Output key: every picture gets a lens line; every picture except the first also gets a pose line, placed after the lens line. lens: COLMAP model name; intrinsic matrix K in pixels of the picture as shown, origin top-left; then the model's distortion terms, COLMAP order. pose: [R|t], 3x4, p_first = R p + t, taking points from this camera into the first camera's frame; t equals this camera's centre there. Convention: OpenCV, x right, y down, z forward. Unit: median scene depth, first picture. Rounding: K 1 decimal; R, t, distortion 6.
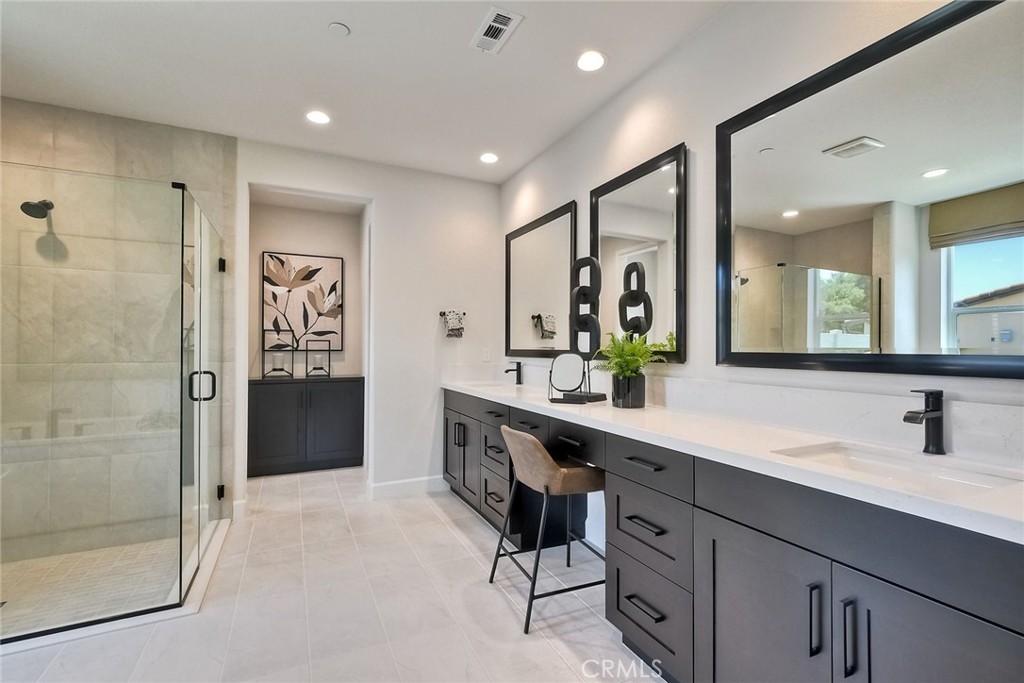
lens RADIAL K [[461.5, 0, 511.8], [0, 461.5, 343.3], [0, 0, 1]] dist [-0.003478, 0.000797]
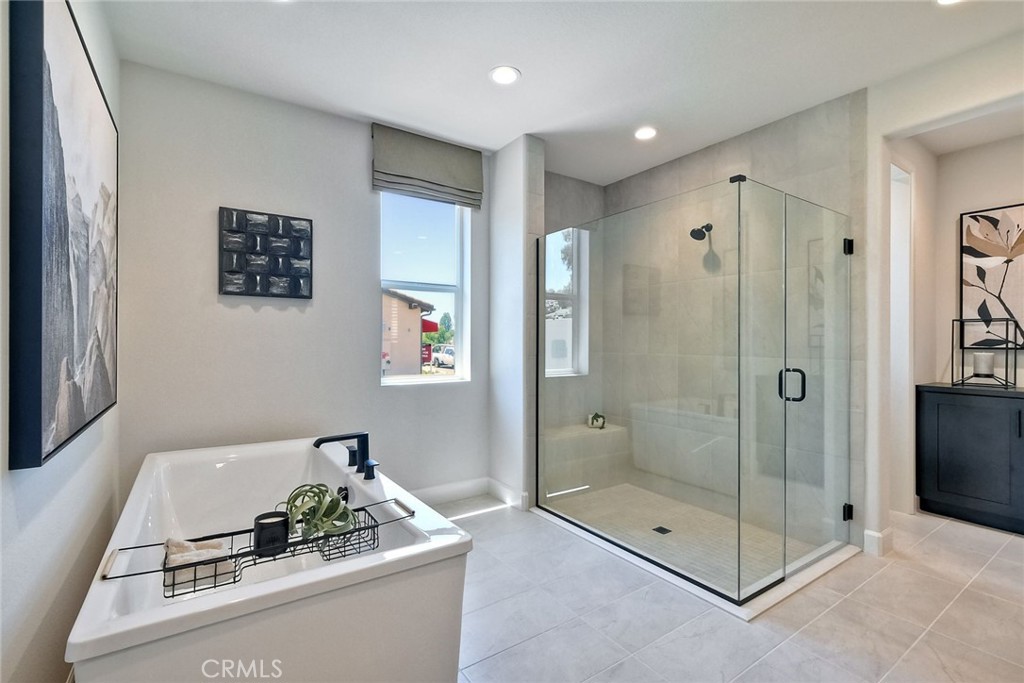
lens RADIAL K [[461.5, 0, 509.2], [0, 461.5, 341.2], [0, 0, 1]] dist [-0.003478, 0.000797]
pose [[0.131913, -0.001552, -0.991260, 0.130736], [0.002558, 0.999996, -0.001225, 0.004601], [0.991258, -0.002374, 0.131916, 0.259366]]
